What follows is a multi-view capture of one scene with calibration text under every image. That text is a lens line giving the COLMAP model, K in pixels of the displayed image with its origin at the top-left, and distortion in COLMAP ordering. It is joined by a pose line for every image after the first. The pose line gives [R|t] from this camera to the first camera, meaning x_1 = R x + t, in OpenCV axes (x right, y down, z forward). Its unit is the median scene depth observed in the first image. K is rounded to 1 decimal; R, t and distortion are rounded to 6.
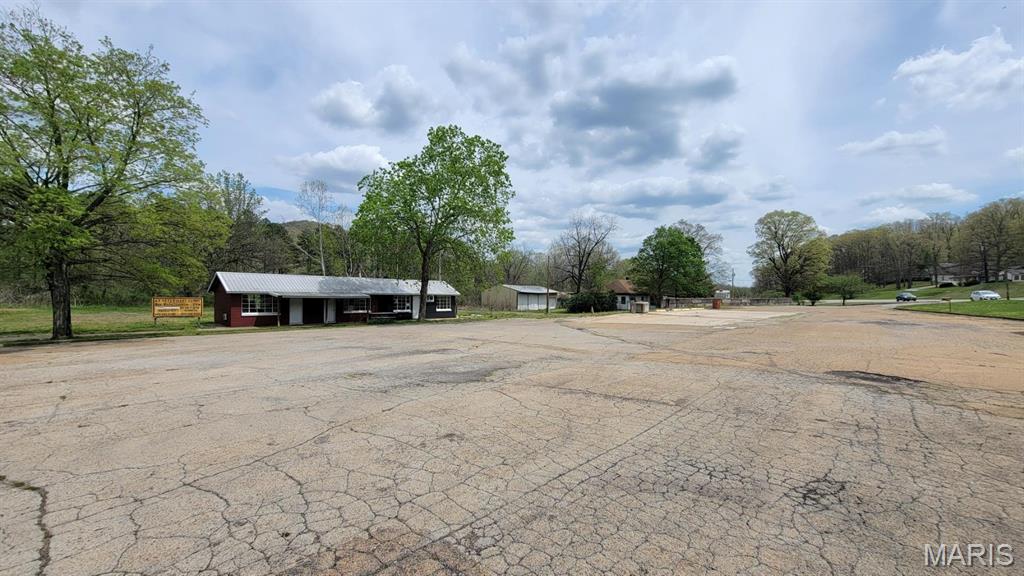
lens RADIAL K [[409.7, 0, 502.5], [0, 409.7, 298.2], [0, 0, 1]] dist [0.000598, -0.000011]
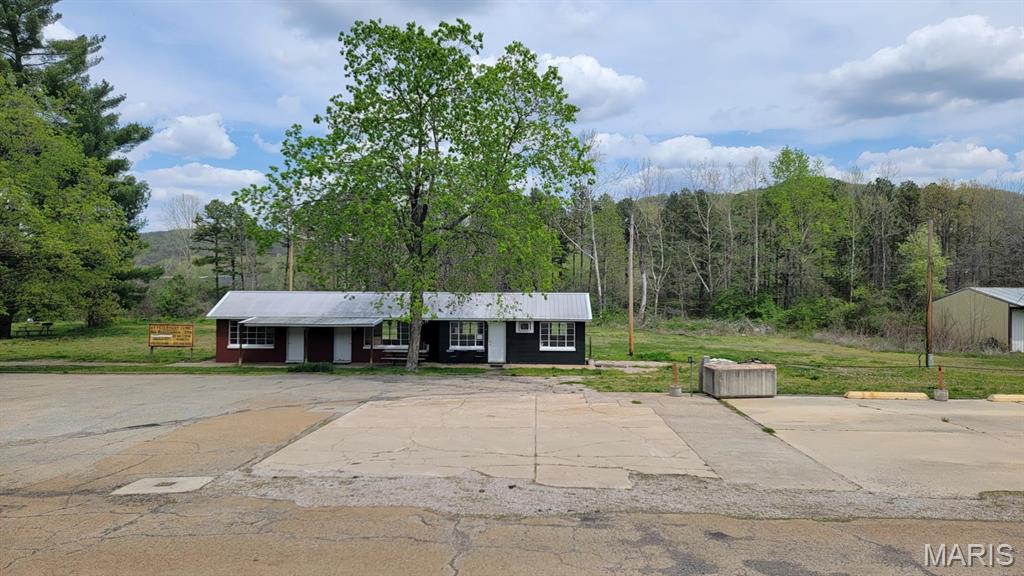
lens RADIAL K [[689.6, 0, 512.0], [0, 689.6, 288.0], [0, 0, 1]] dist [0.064612, -0.001324]
pose [[0.651298, -0.016513, -0.758642, 0.550039], [-0.003648, 0.999684, -0.024891, -0.030326], [0.758813, 0.018979, 0.651032, 0.410344]]
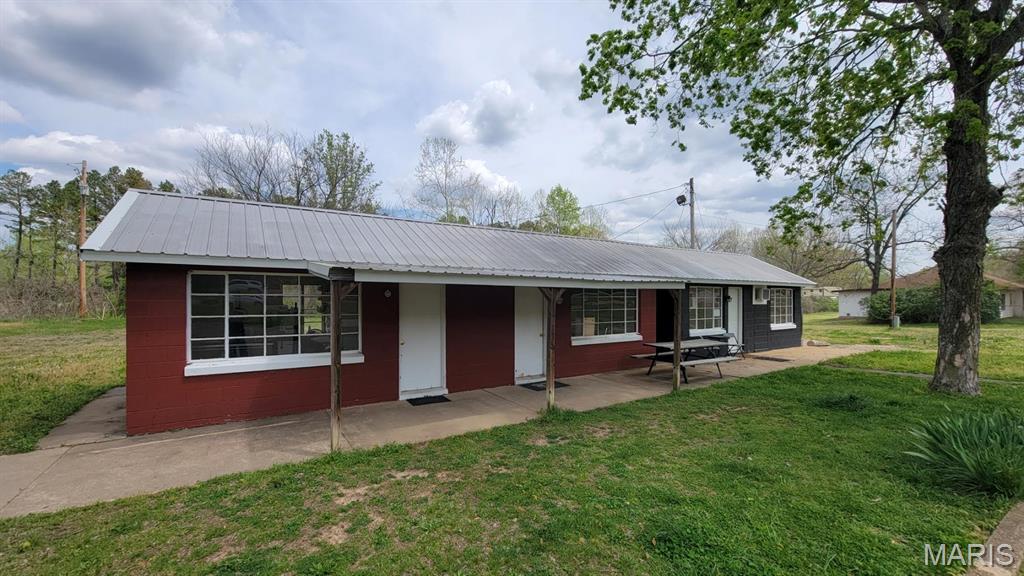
lens RADIAL K [[409.7, 0, 502.5], [0, 409.7, 298.2], [0, 0, 1]] dist [0.000598, -0.000011]
pose [[0.968006, -0.009883, -0.250732, -0.326170], [0.007735, 0.999924, -0.009552, 0.005442], [0.250808, 0.007307, 0.968009, 0.637405]]
